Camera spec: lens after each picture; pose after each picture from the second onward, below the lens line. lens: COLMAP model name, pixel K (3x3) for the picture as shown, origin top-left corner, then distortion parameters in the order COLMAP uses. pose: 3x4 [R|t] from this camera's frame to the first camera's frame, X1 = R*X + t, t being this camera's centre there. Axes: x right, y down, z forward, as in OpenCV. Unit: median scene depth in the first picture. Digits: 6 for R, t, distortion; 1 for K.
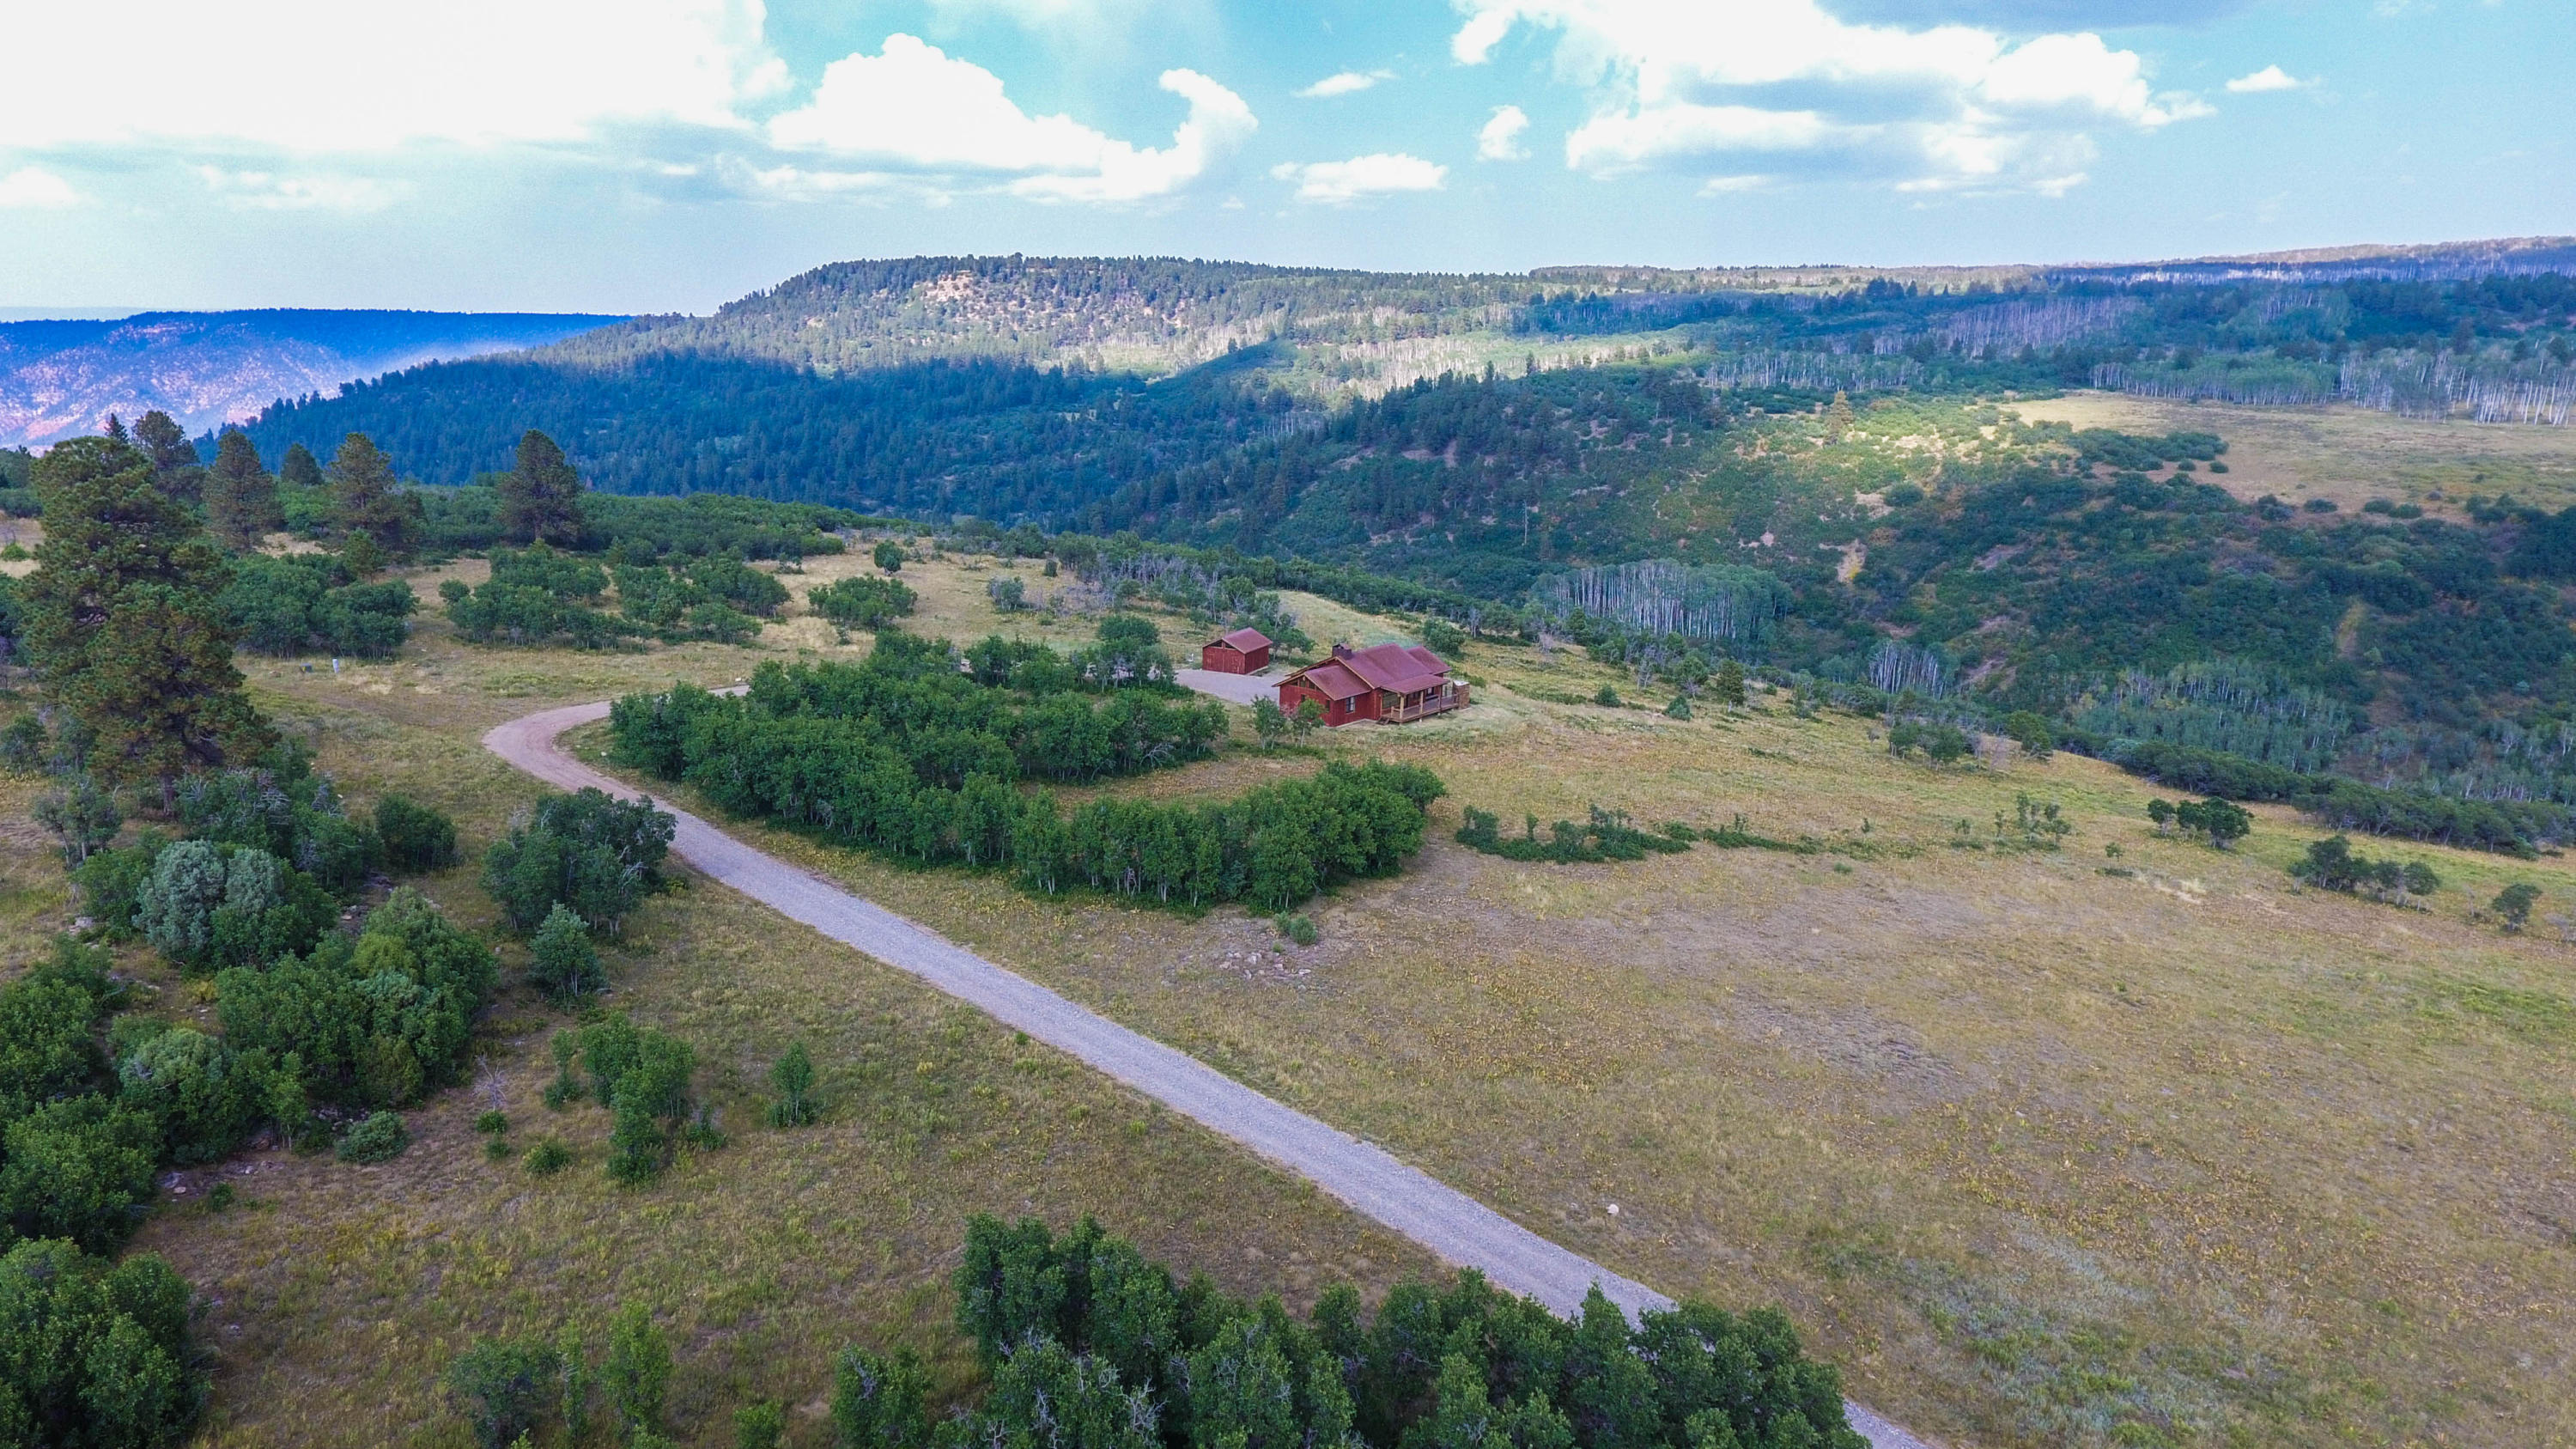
lens RADIAL K [[1510.4, 0, 1246.2], [0, 1510.4, 723.4], [0, 0, 1]] dist [-0.002503, -0.001198]
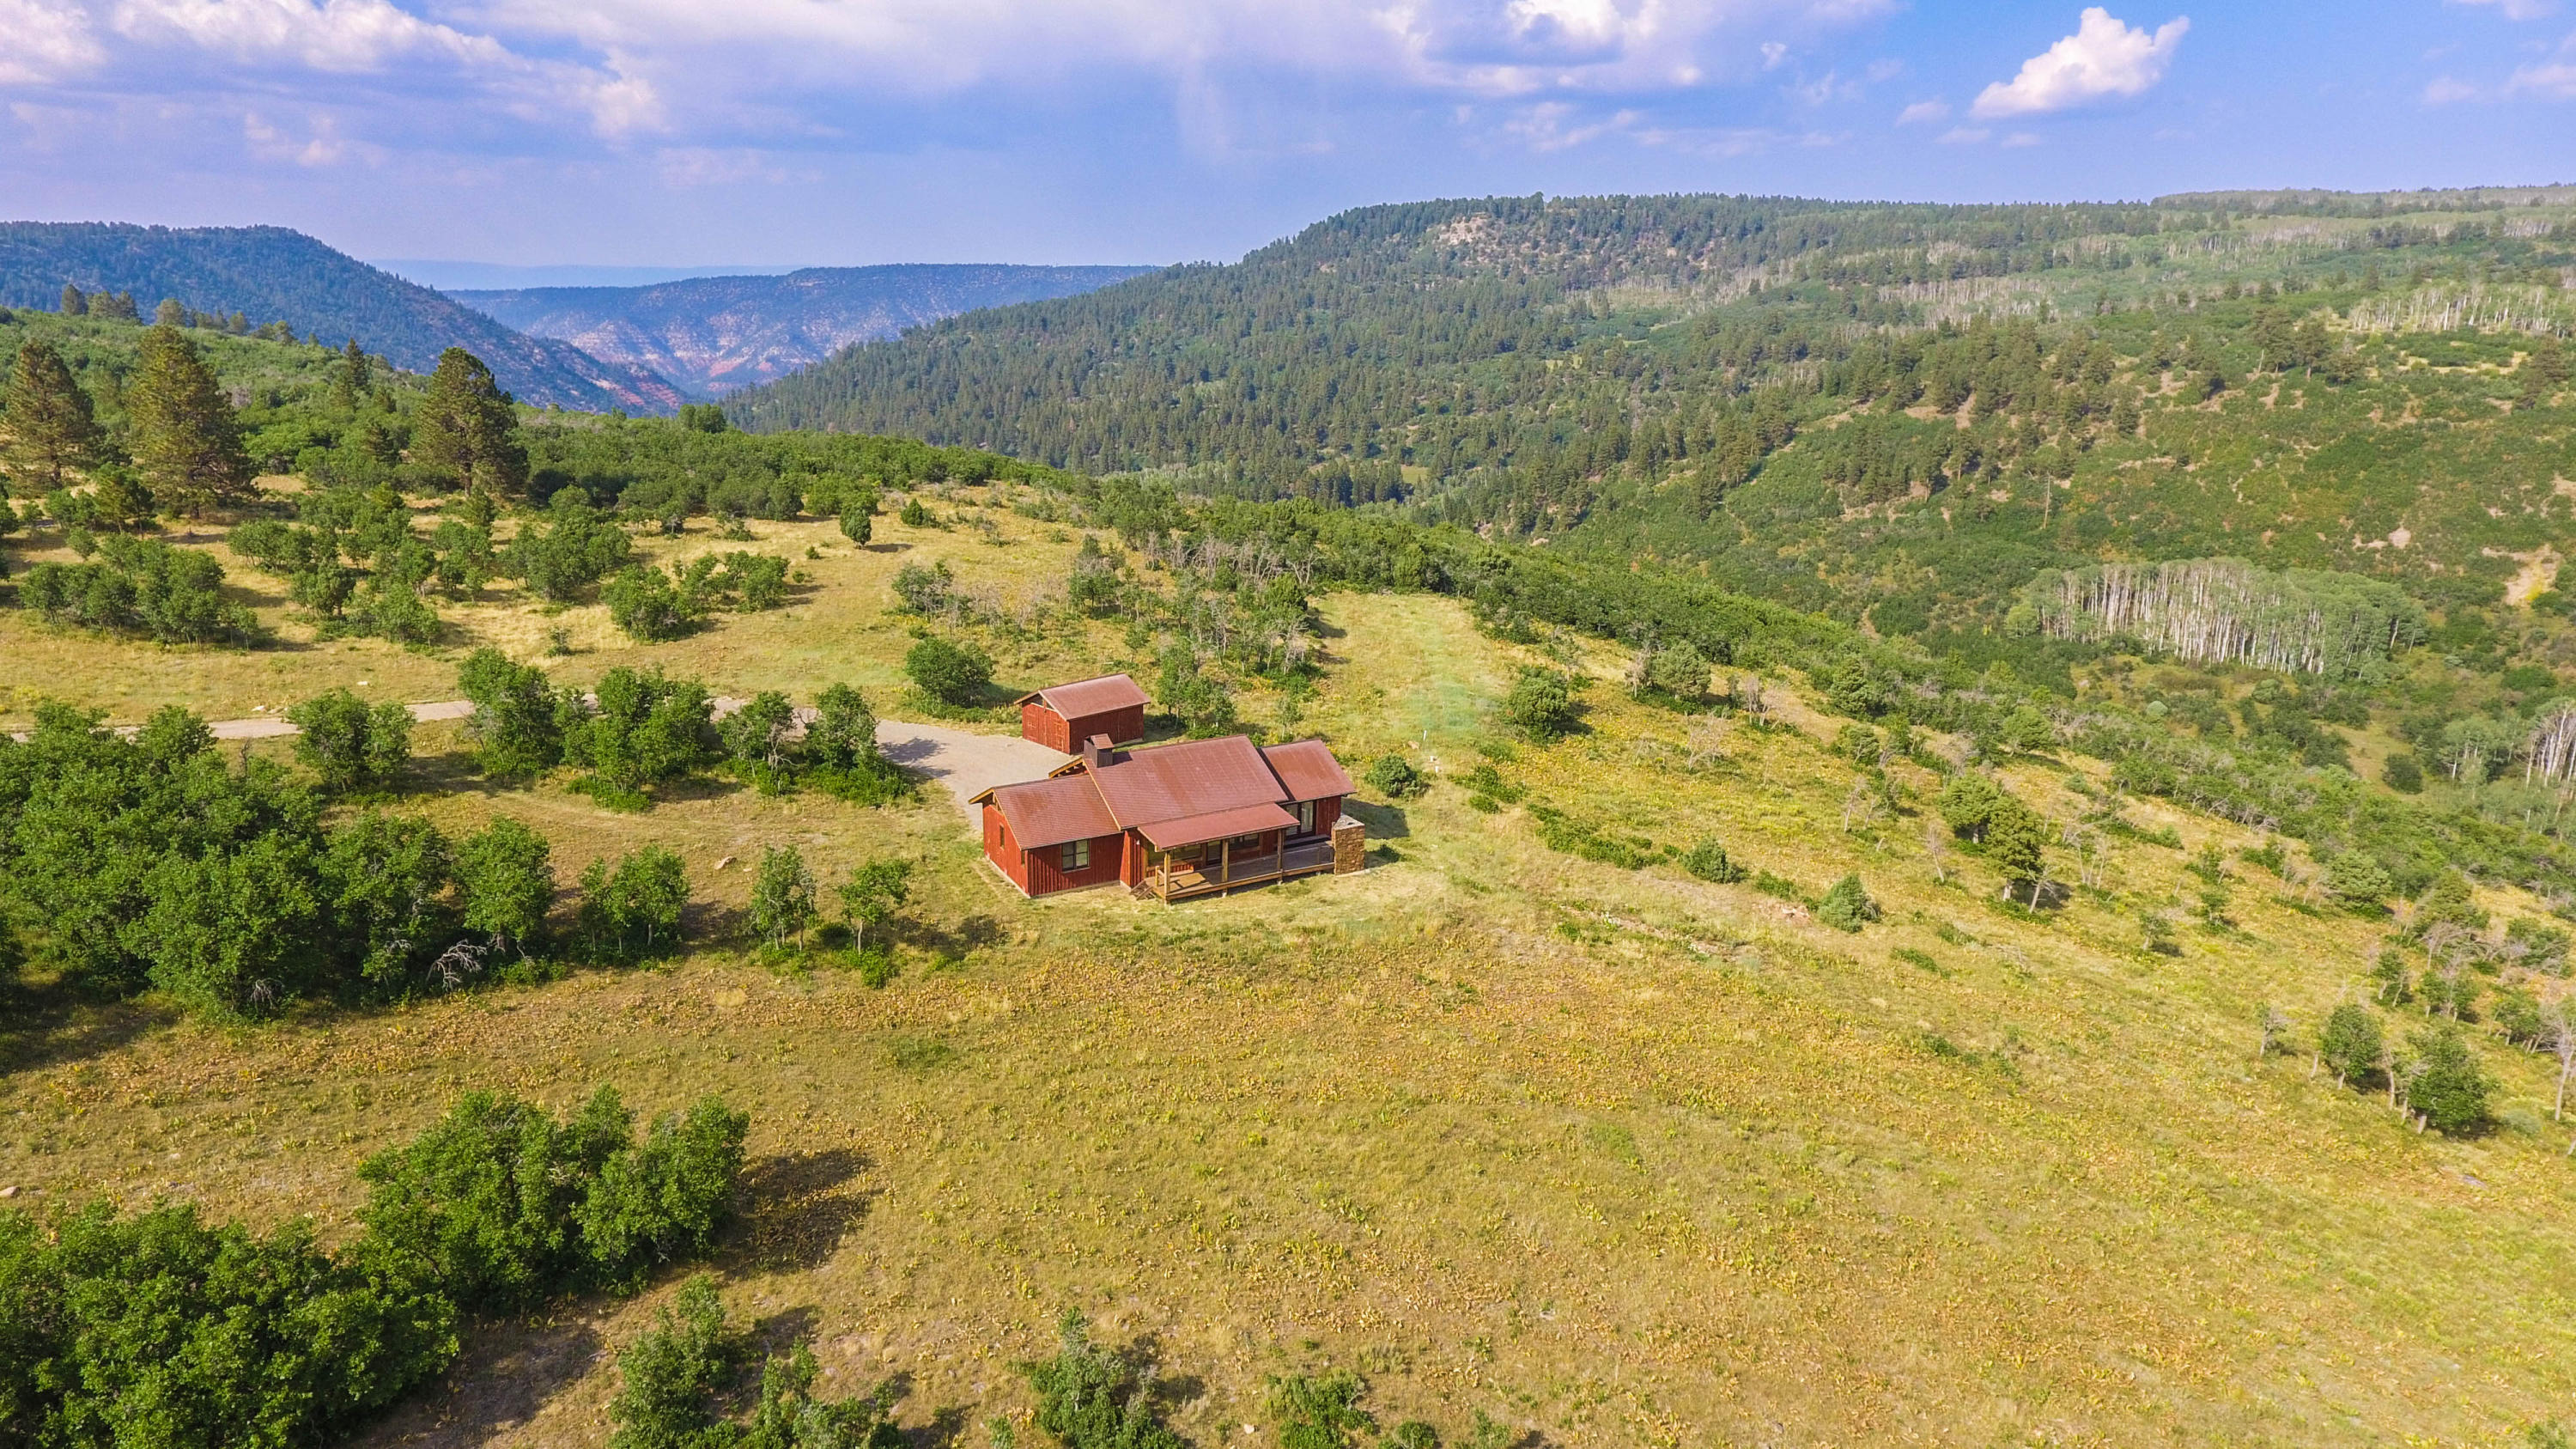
lens RADIAL K [[1512.1, 0, 1242.1], [0, 1512.1, 714.6], [0, 0, 1]] dist [-0.003283, 0.000605]
pose [[0.938179, 0.087720, -0.334852, 0.032685], [-0.079219, 0.996094, 0.038990, -0.009555], [0.336965, -0.010053, 0.941464, 0.057015]]
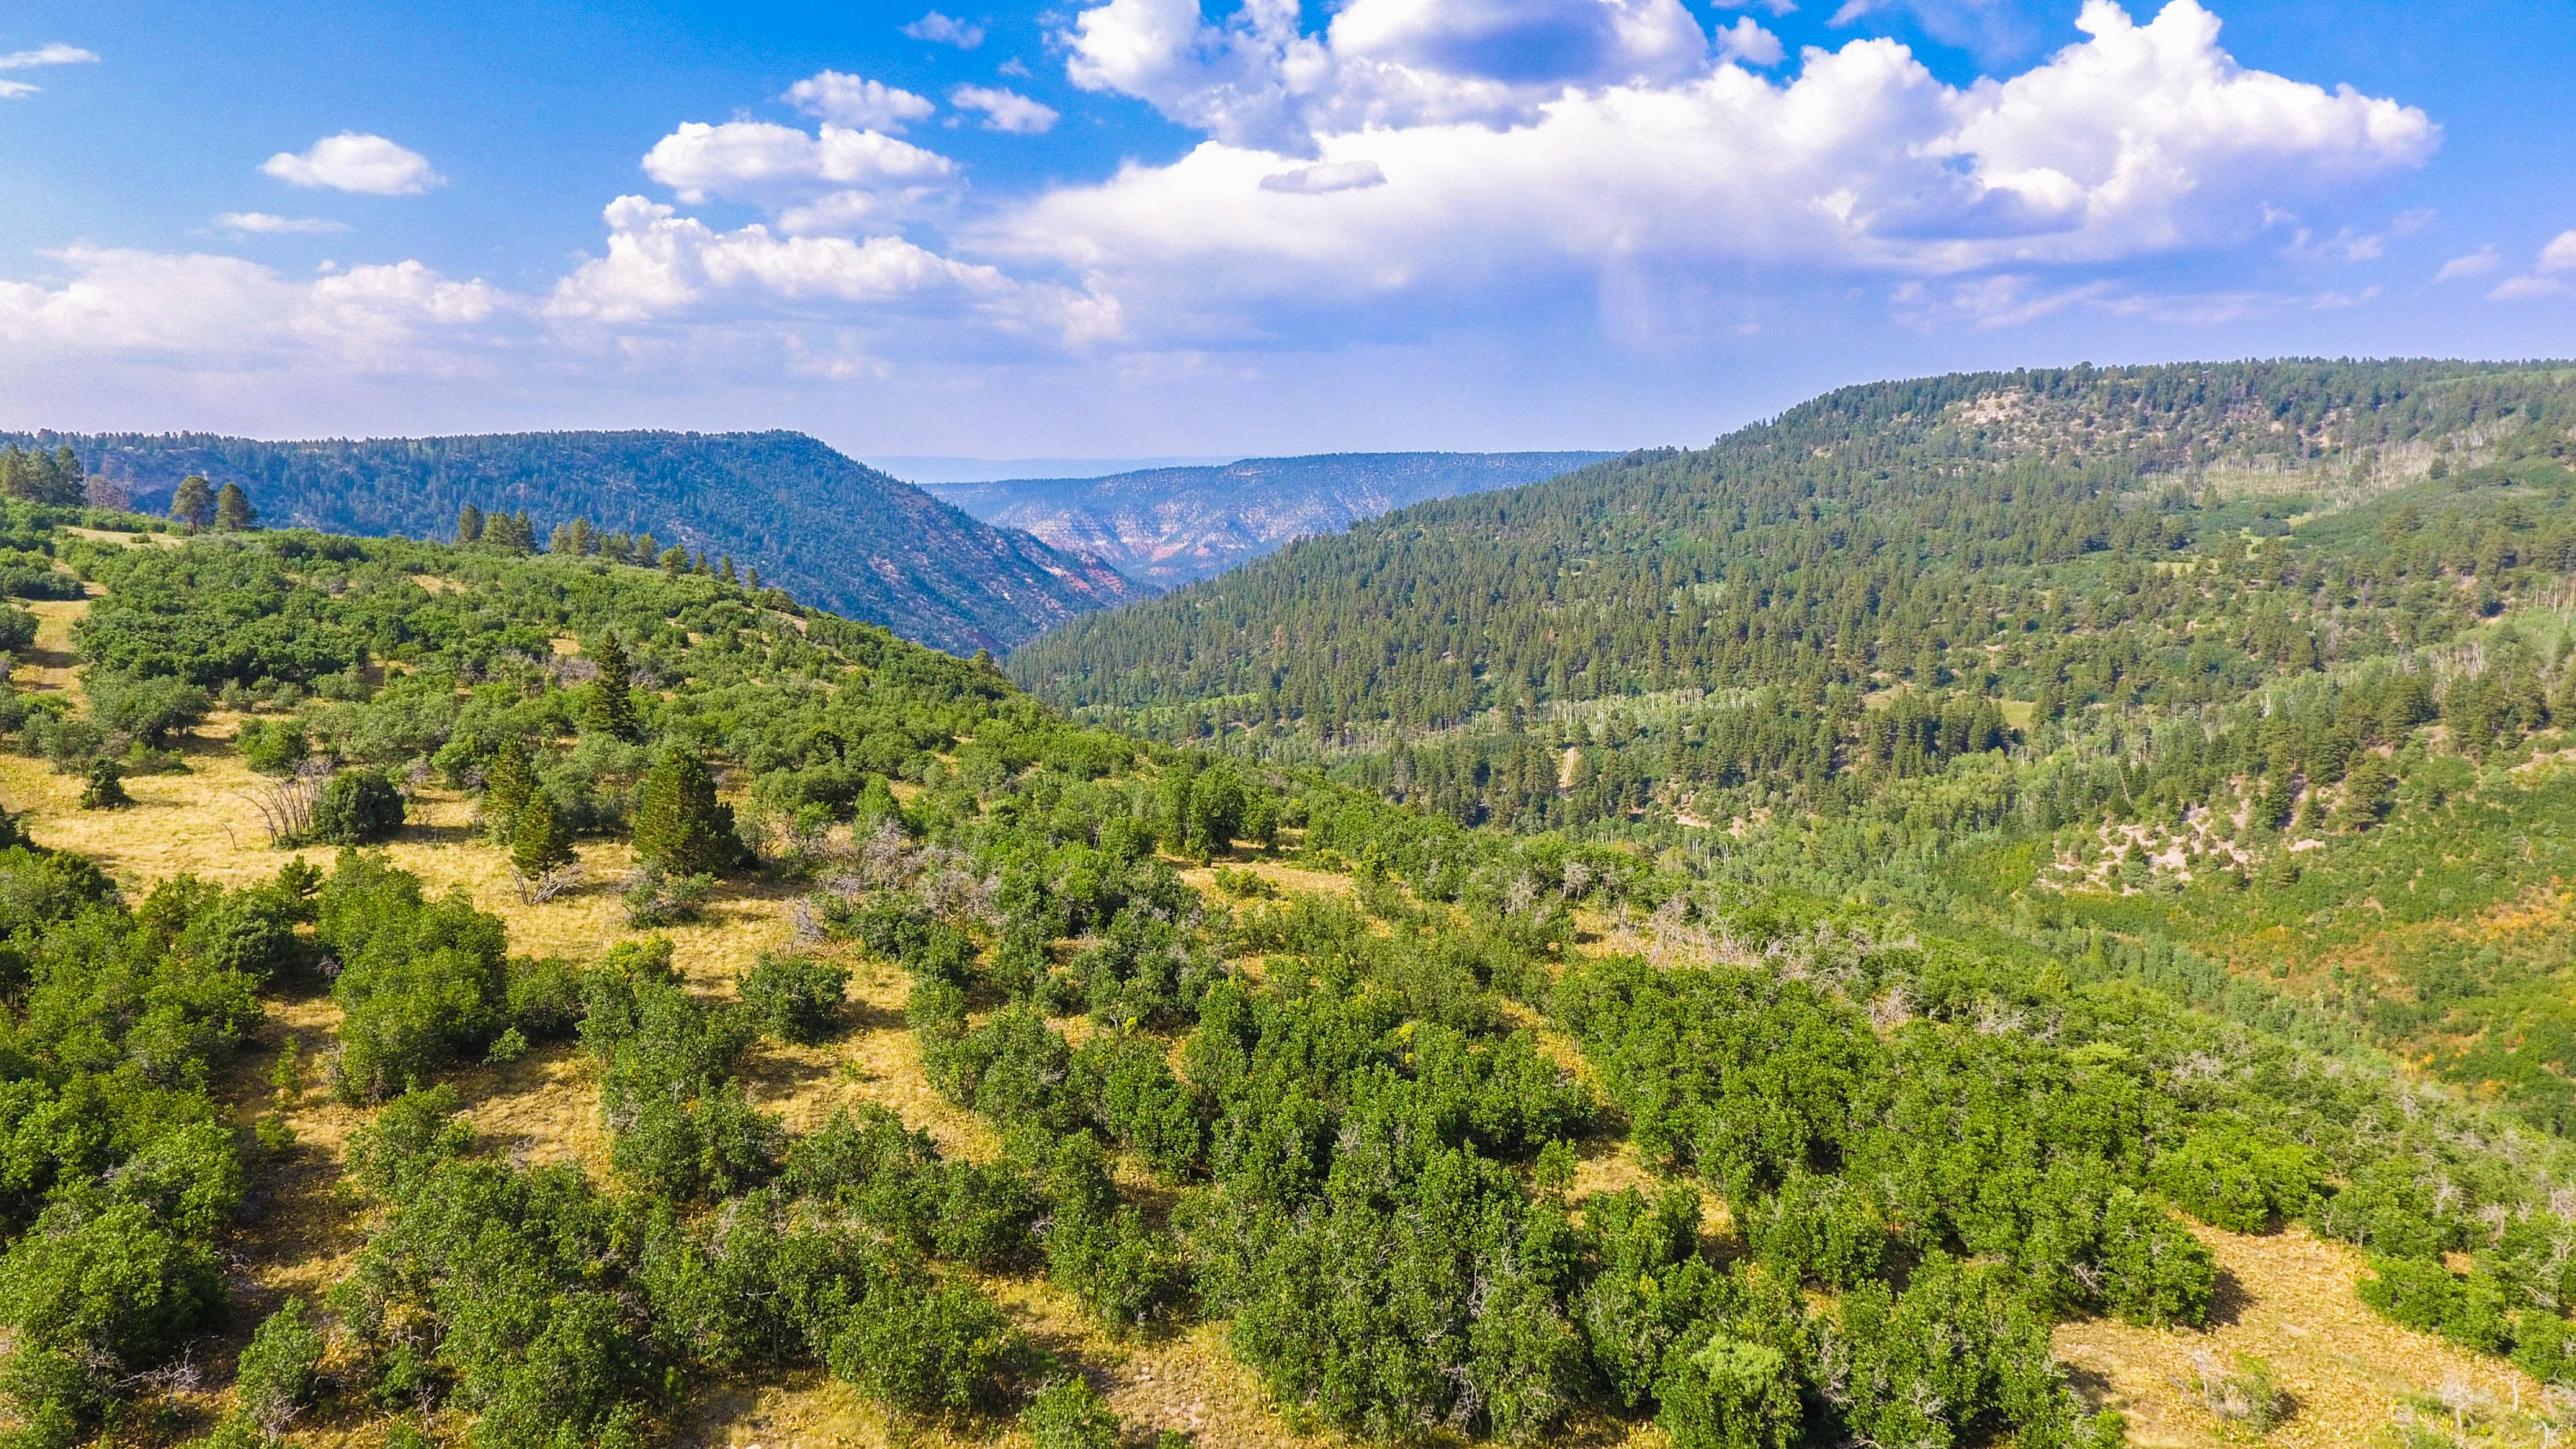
lens RADIAL K [[1512.1, 0, 1242.1], [0, 1512.1, 714.6], [0, 0, 1]] dist [-0.003283, 0.000605]
pose [[0.811596, 0.074067, -0.579504, -0.053454], [-0.125849, 0.990808, -0.049615, -0.038826], [0.570503, 0.113198, 0.813457, 0.150638]]
